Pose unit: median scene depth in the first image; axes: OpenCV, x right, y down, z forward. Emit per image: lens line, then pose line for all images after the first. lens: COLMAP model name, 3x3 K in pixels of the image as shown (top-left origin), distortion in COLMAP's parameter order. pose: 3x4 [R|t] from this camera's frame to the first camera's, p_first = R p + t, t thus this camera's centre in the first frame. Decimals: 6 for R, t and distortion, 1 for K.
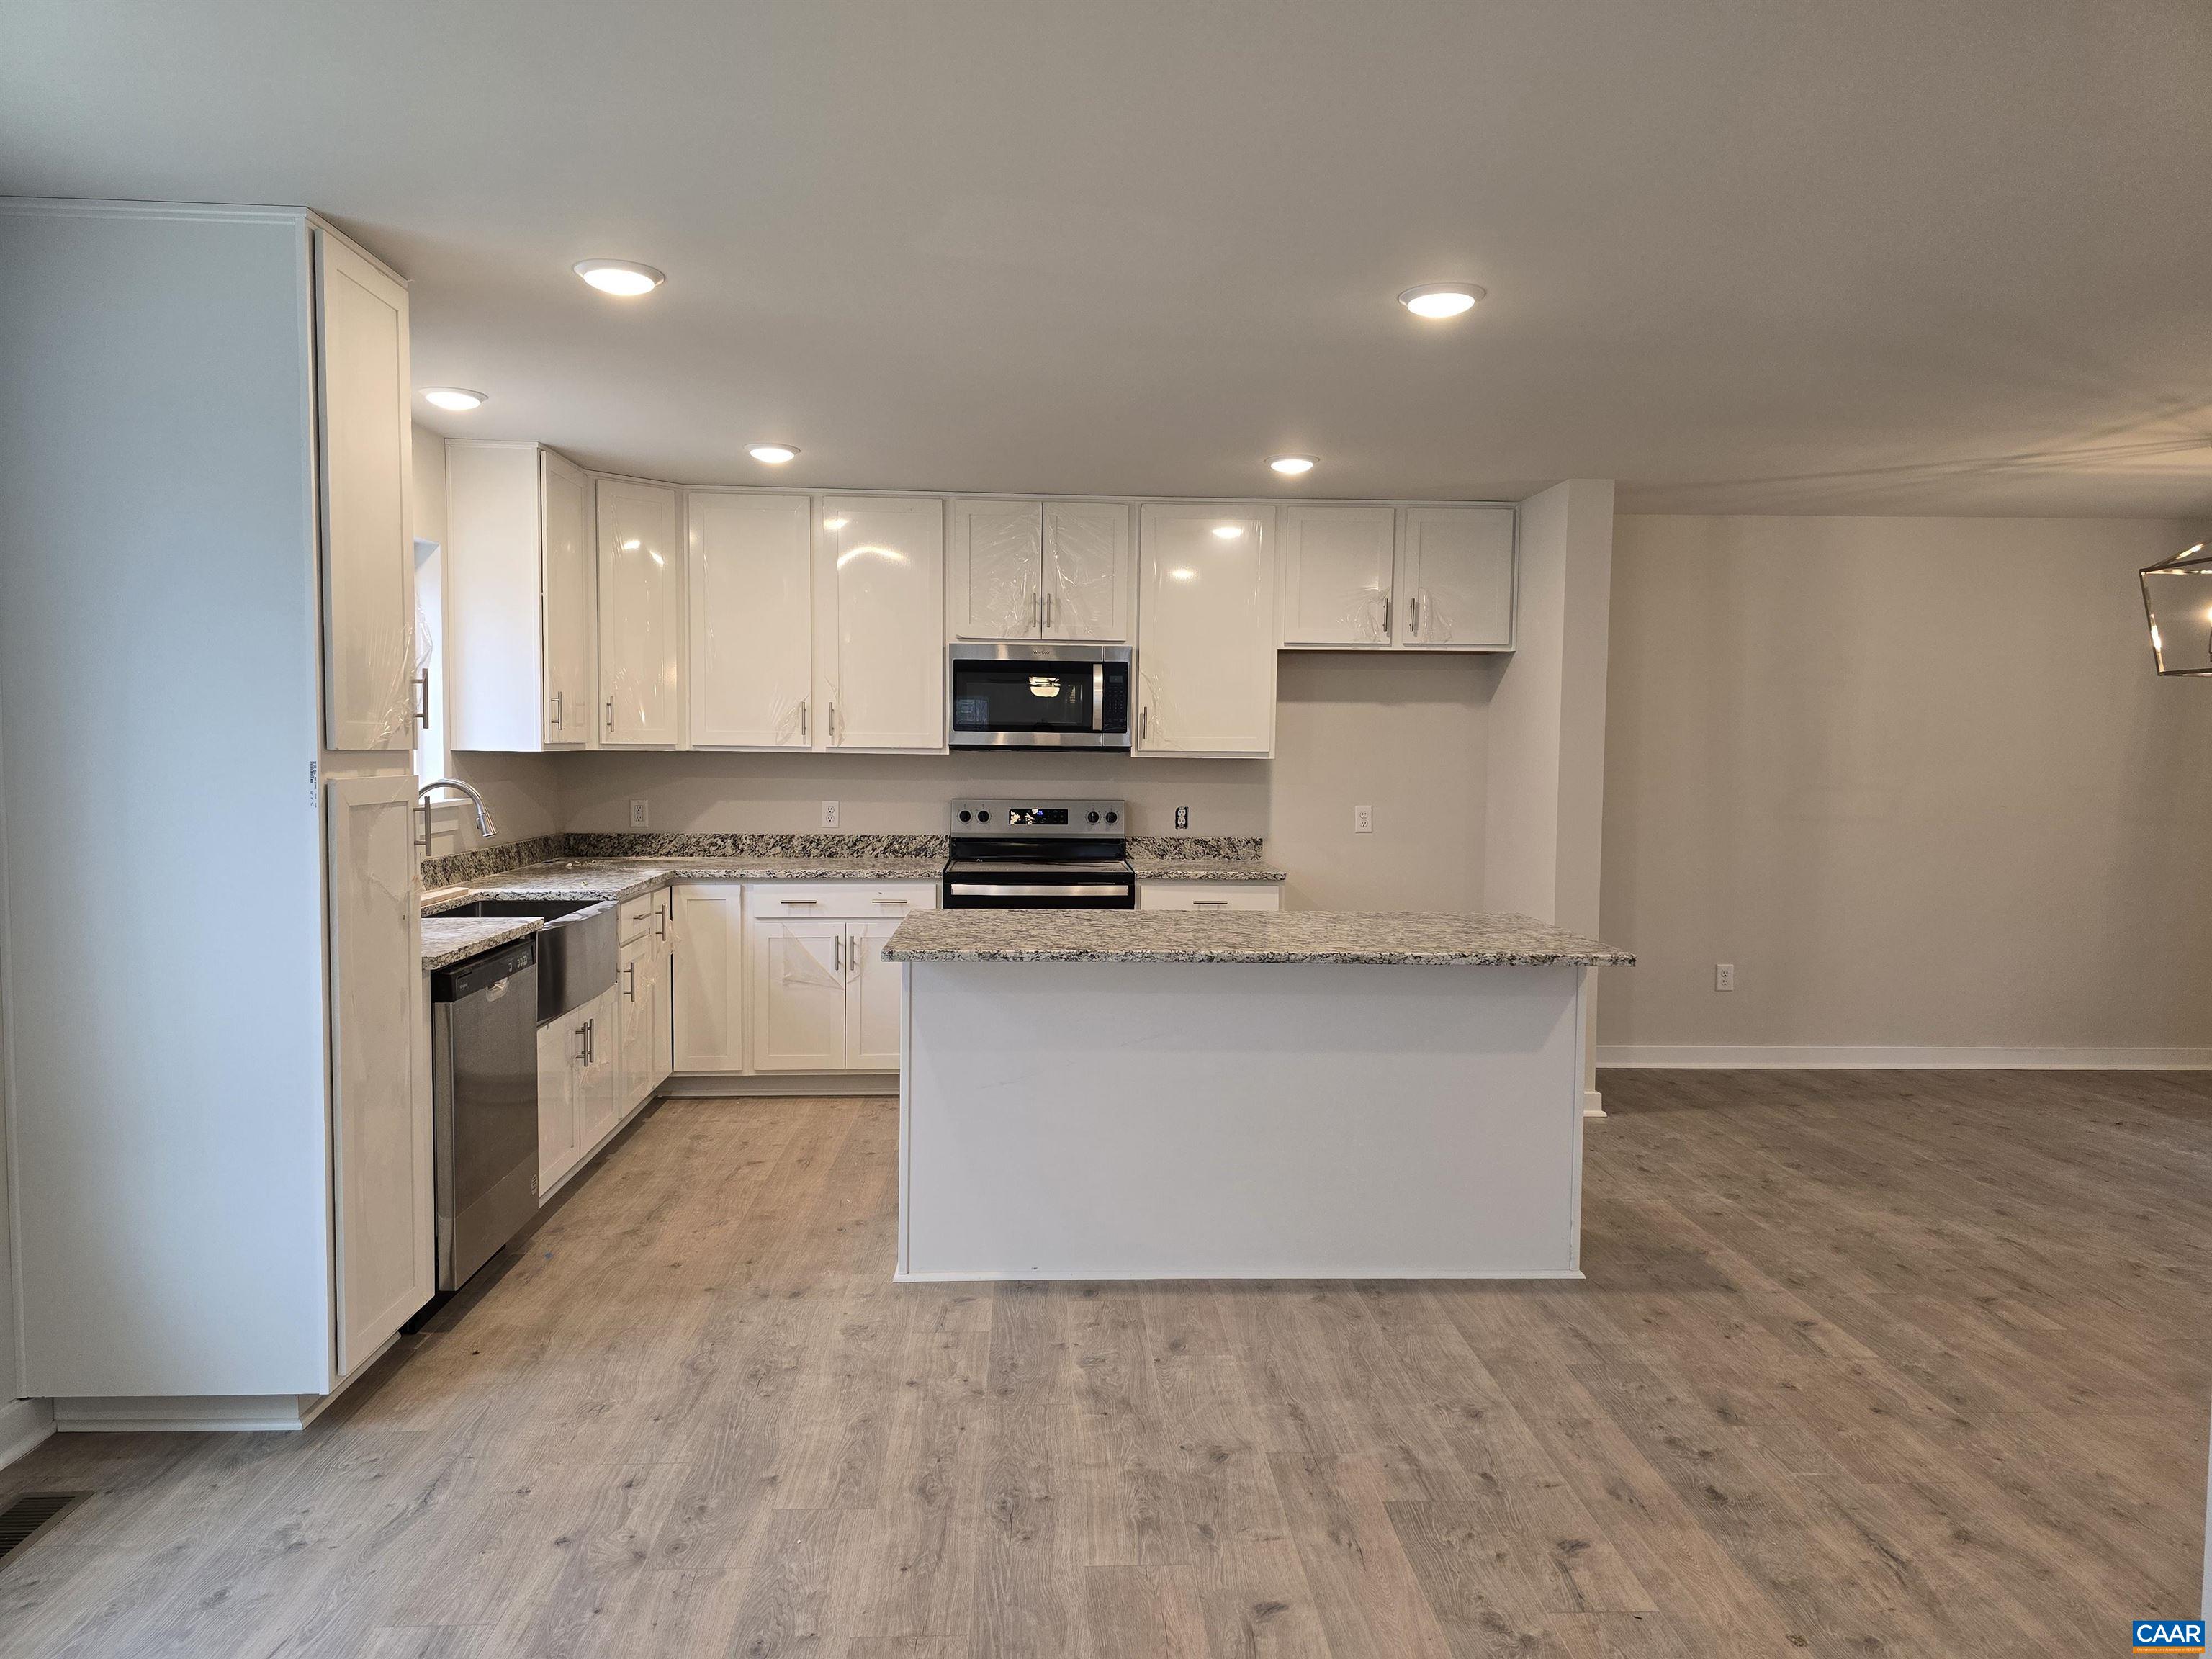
lens RADIAL K [[1475.9, 0, 1109.6], [0, 1475.9, 824.7], [0, 0, 1]] dist [0.067592, -0.059057]
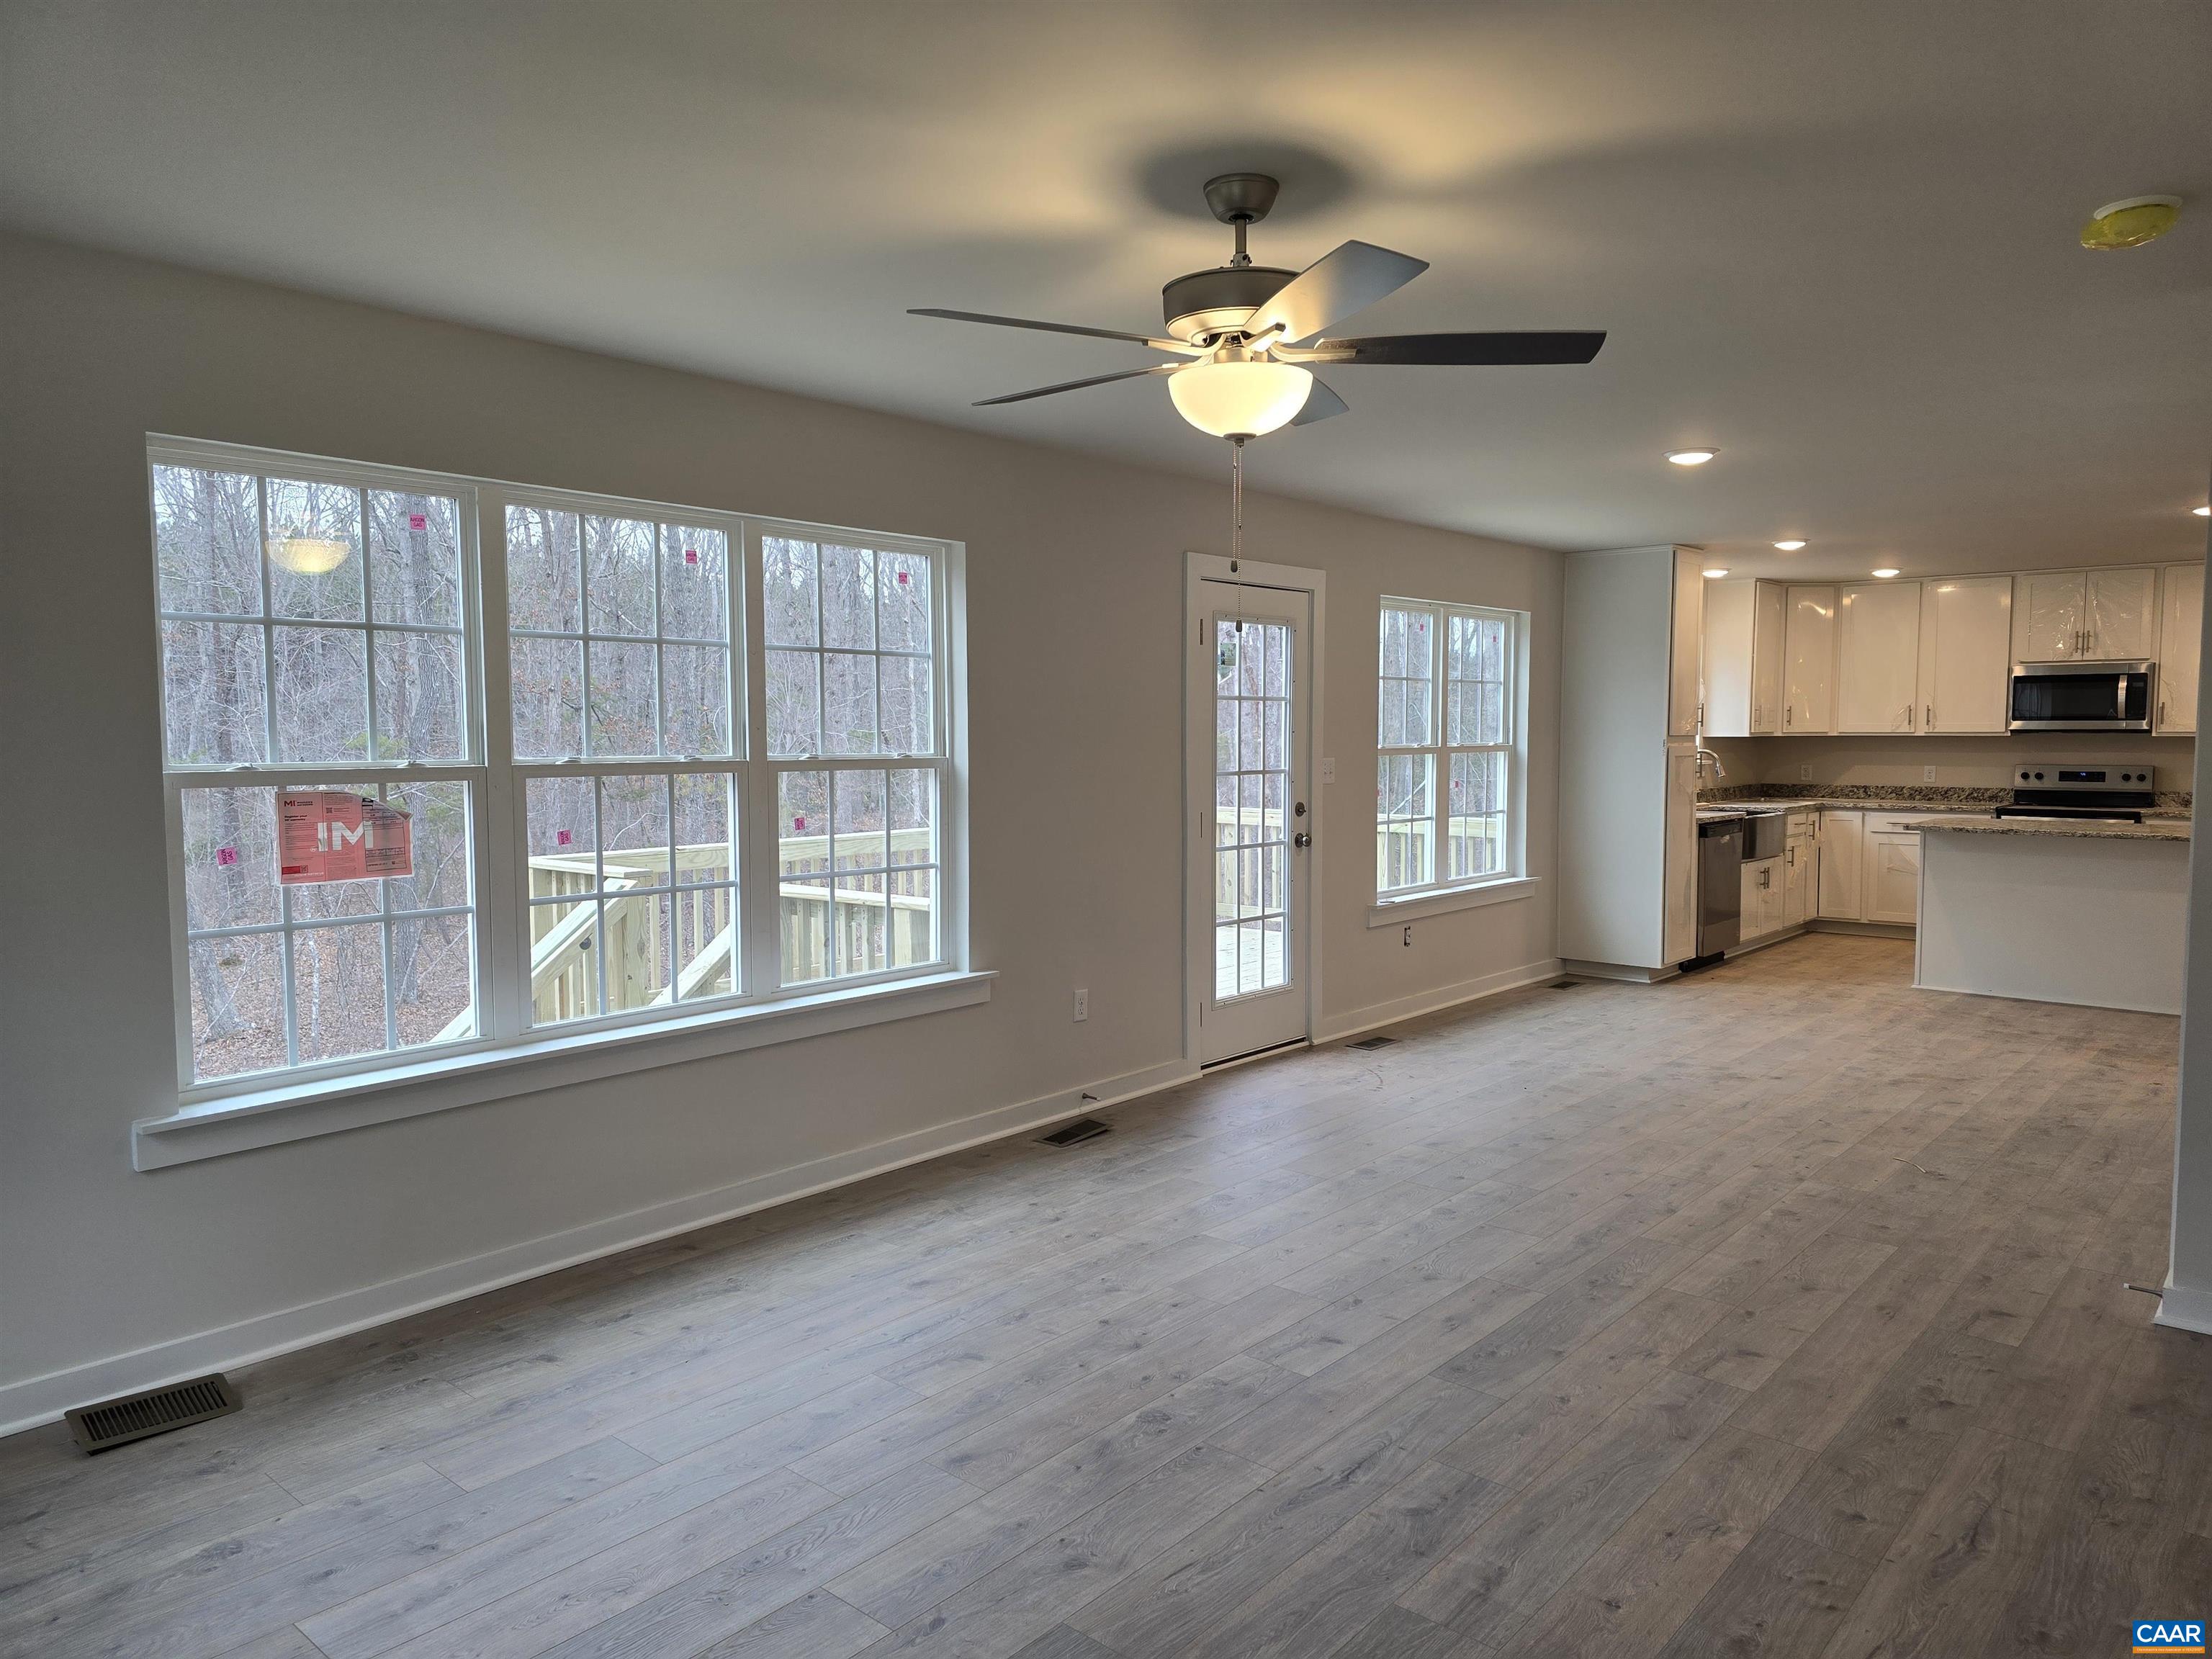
lens RADIAL K [[1475.9, 0, 1116.3], [0, 1475.9, 835.8], [0, 0, 1]] dist [0.067592, -0.059057]
pose [[0.719569, 0.037408, -0.693412, 0.374509], [-0.028544, 0.999297, 0.024290, 0.055970], [0.693834, 0.002314, 0.720132, -0.963223]]
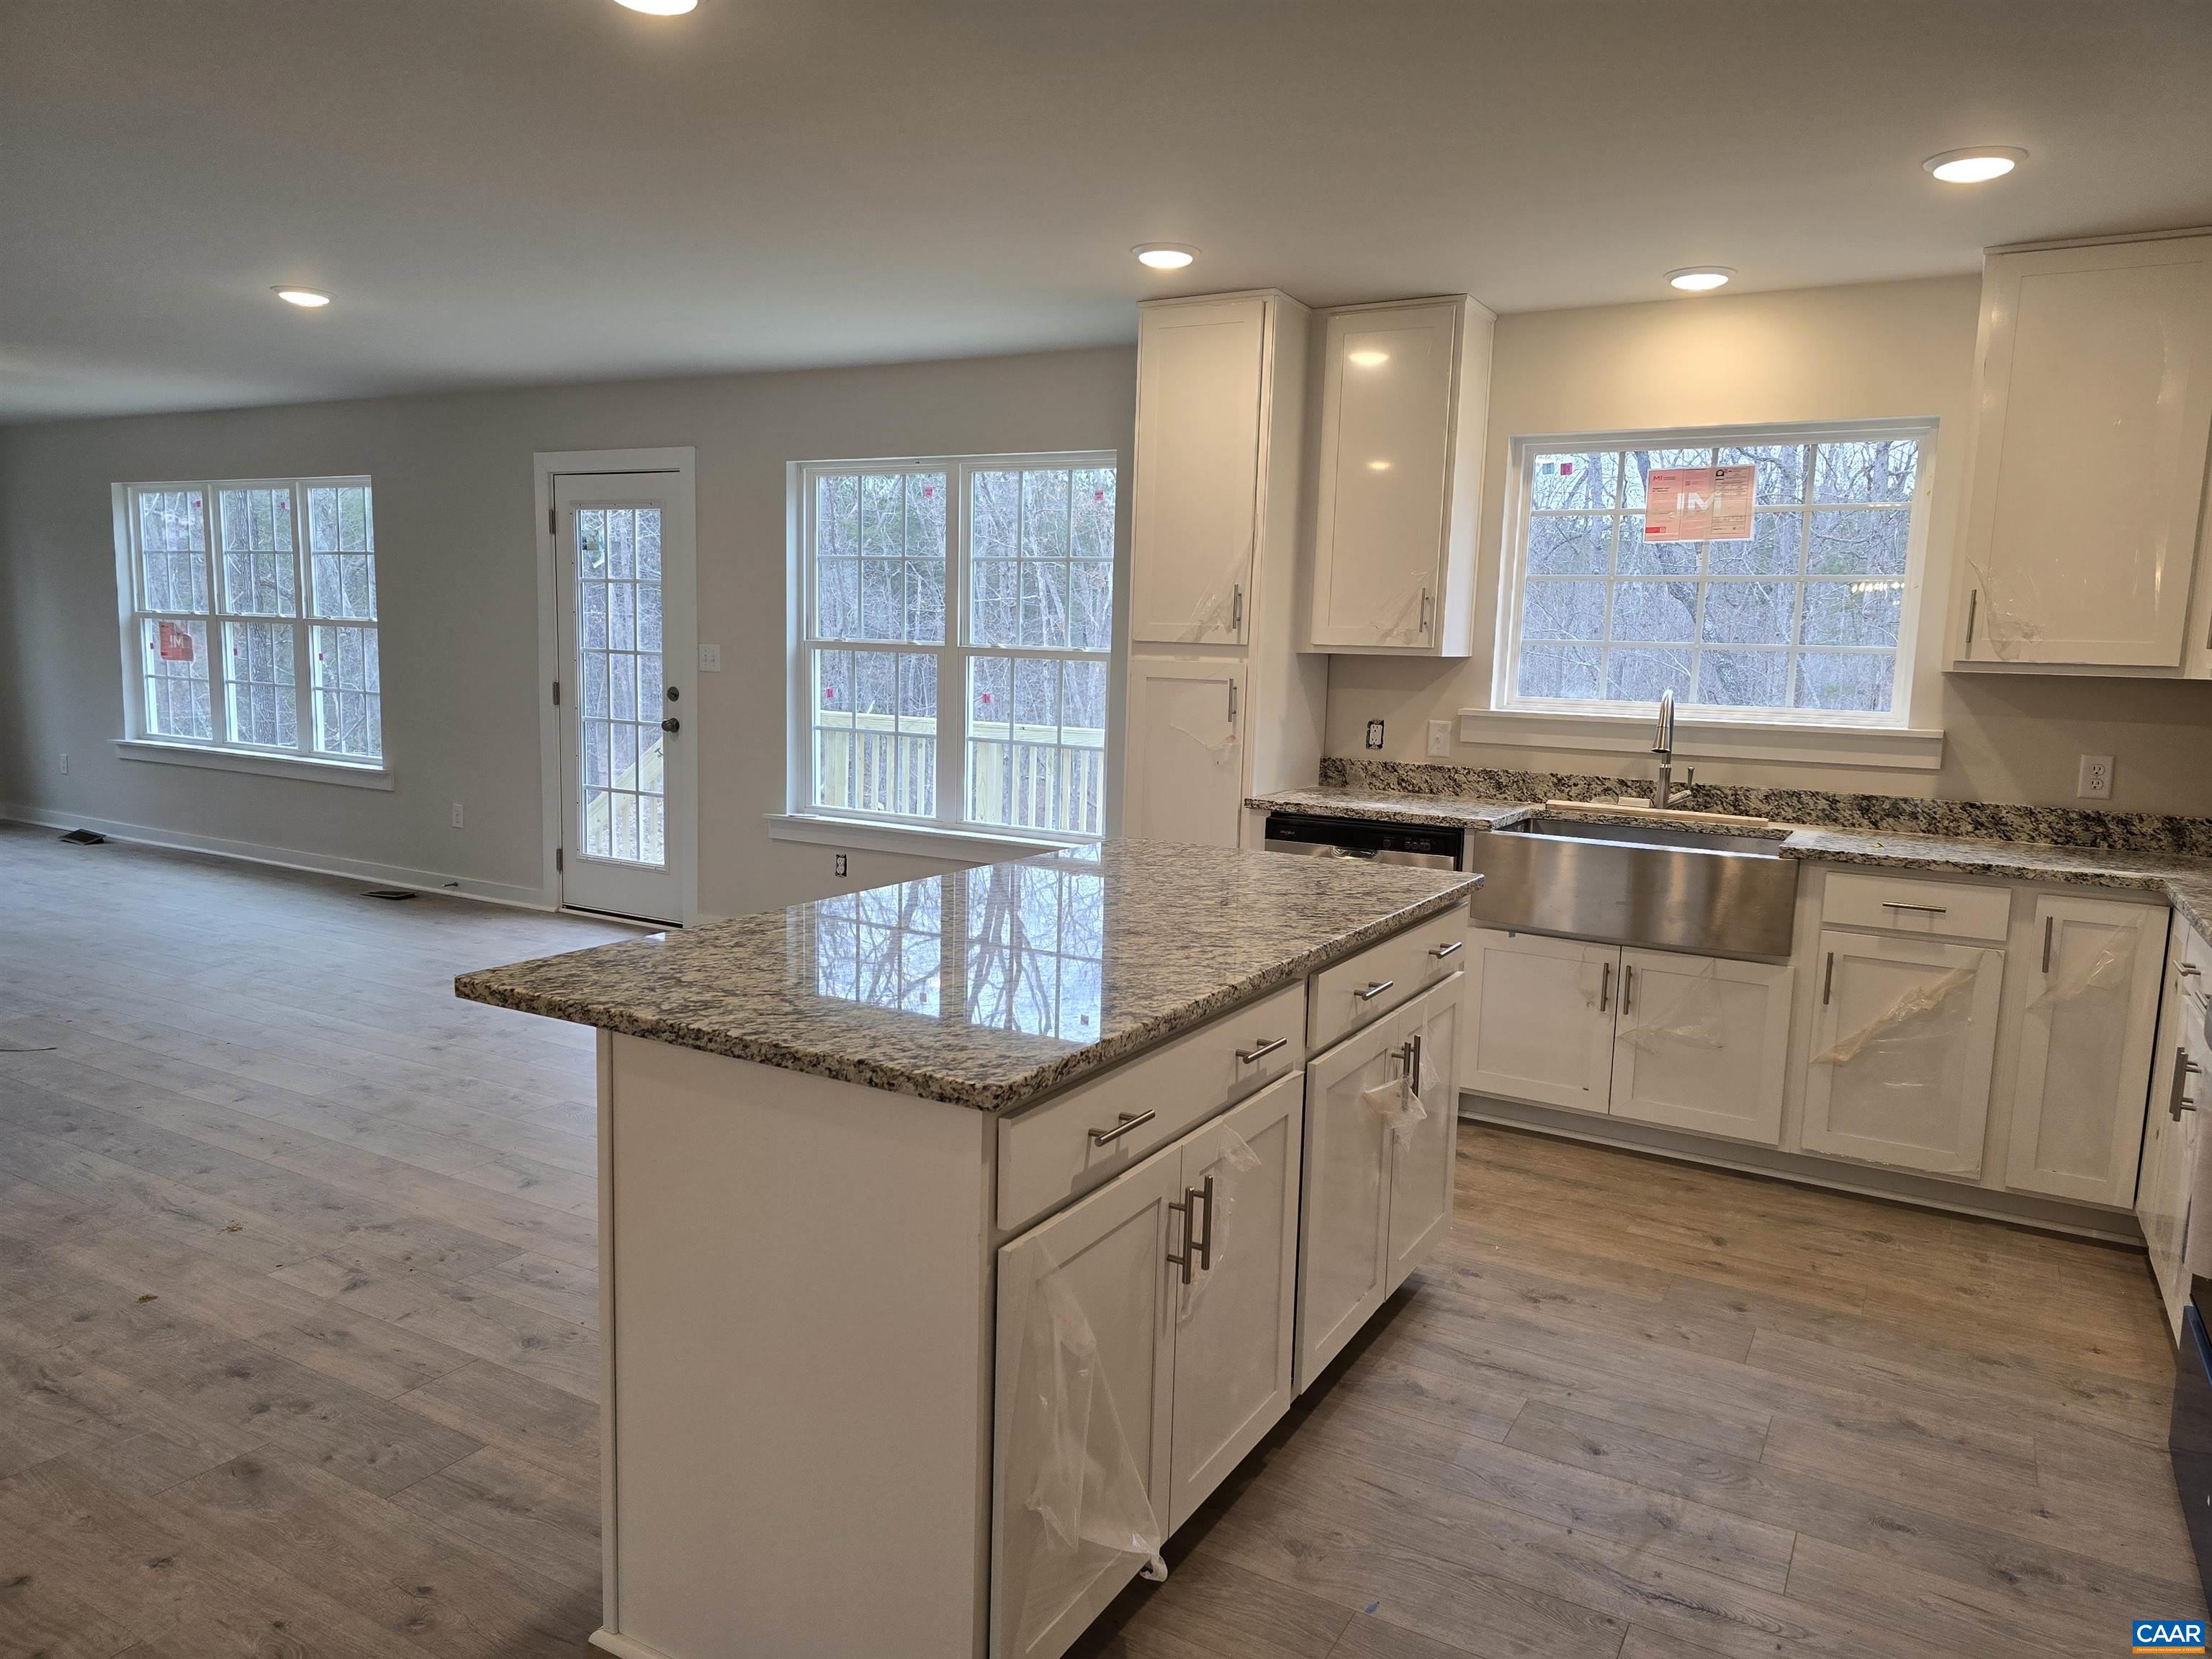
lens RADIAL K [[1475.9, 0, 1123.6], [0, 1475.9, 841.3], [0, 0, 1]] dist [0.067592, -0.059057]
pose [[-0.536506, 0.088676, -0.839225, 0.480787], [-0.084269, 0.983864, 0.157831, -0.049232], [0.839679, 0.155397, -0.520376, 1.053840]]
